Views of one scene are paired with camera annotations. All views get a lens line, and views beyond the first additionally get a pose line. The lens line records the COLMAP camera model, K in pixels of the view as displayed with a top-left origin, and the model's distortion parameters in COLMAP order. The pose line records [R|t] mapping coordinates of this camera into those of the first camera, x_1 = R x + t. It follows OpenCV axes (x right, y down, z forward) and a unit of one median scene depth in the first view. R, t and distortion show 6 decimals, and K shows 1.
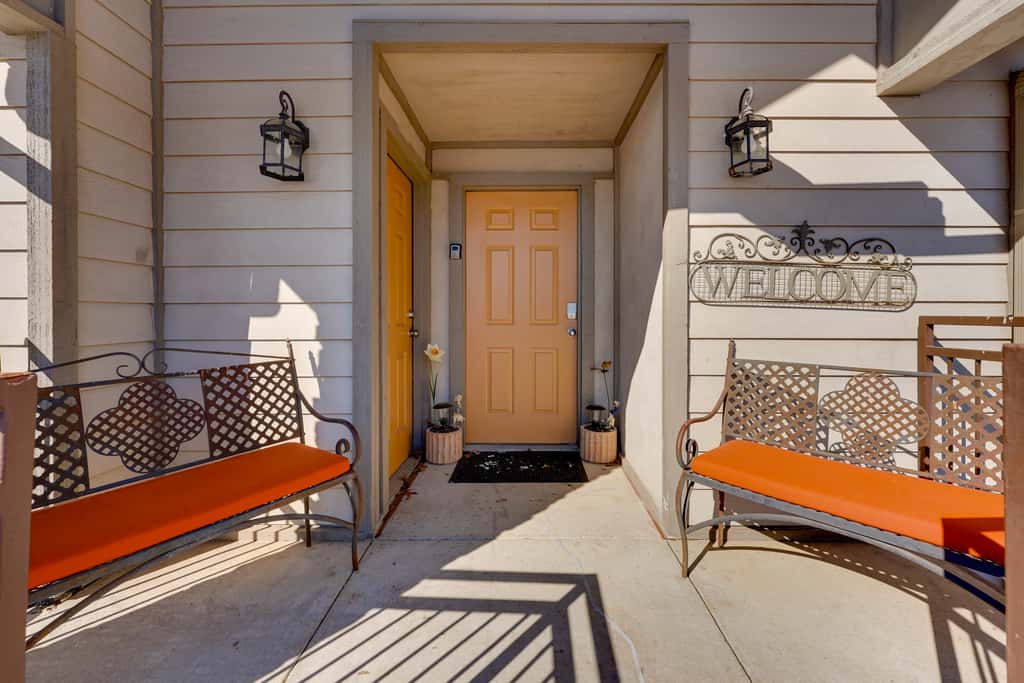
lens RADIAL K [[421.1, 0, 509.2], [0, 421.1, 337.2], [0, 0, 1]] dist [-0.001388, 0.000205]
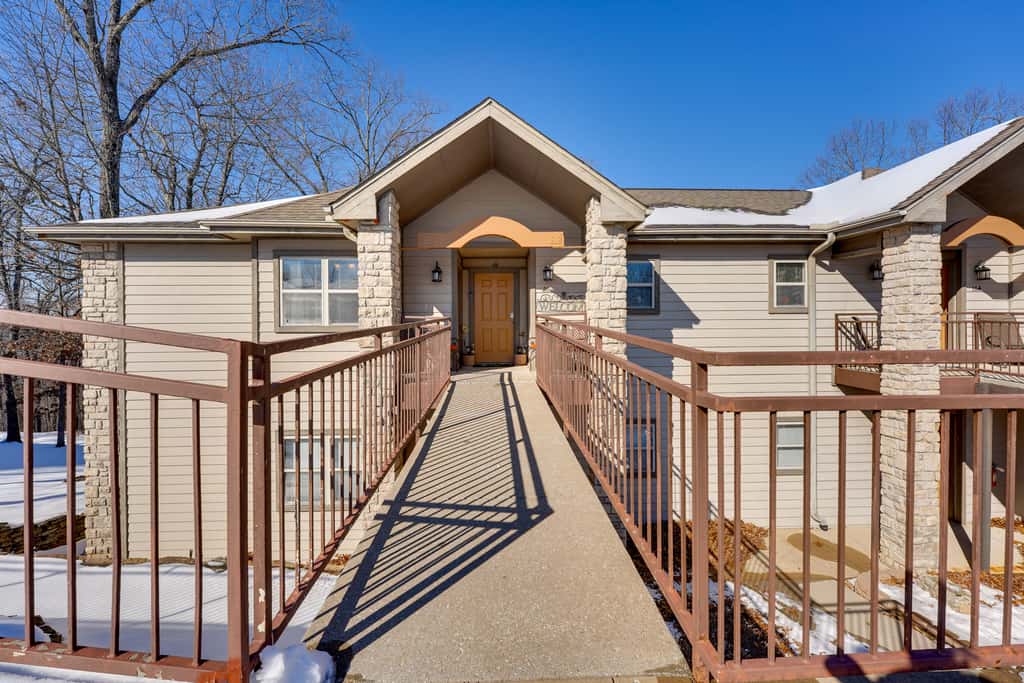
lens RADIAL K [[421.1, 0, 509.2], [0, 421.1, 337.2], [0, 0, 1]] dist [-0.001388, 0.000205]
pose [[0.997702, -0.009499, 0.067092, -0.069484], [0.011598, 0.999453, -0.030960, 0.191489], [-0.066761, 0.031667, 0.997266, -2.010490]]
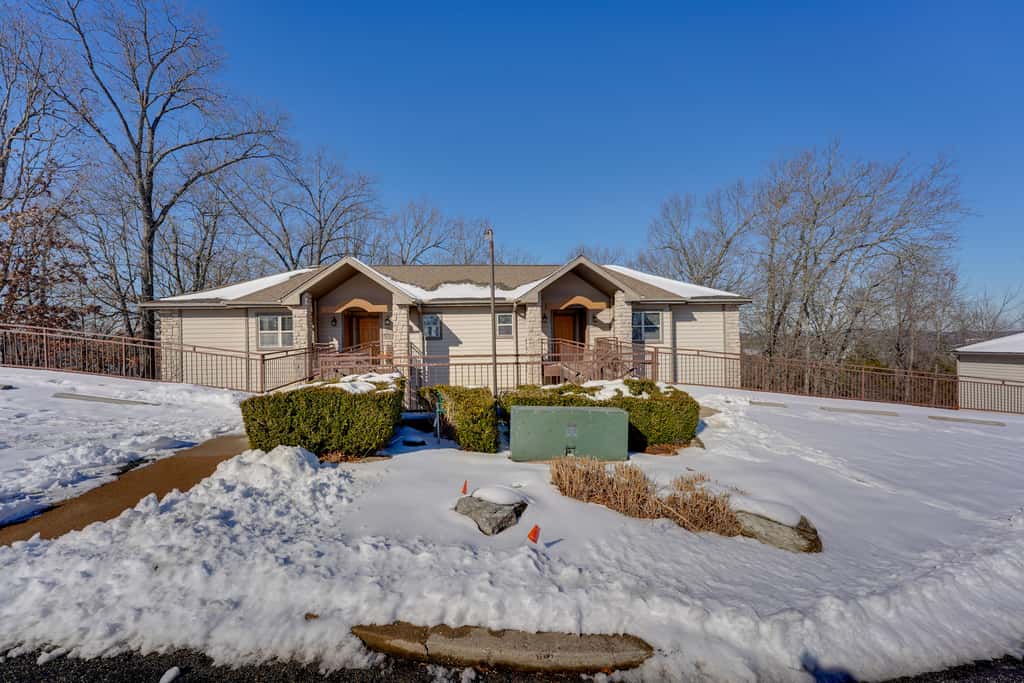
lens RADIAL K [[416.7, 0, 508.0], [0, 416.7, 343.2], [0, 0, 1]] dist [0.000403, 0.000400]
pose [[0.991134, -0.019278, 0.131463, 1.225888], [0.025173, 0.998744, -0.043328, 0.289639], [-0.130463, 0.046253, 0.990374, -5.171430]]
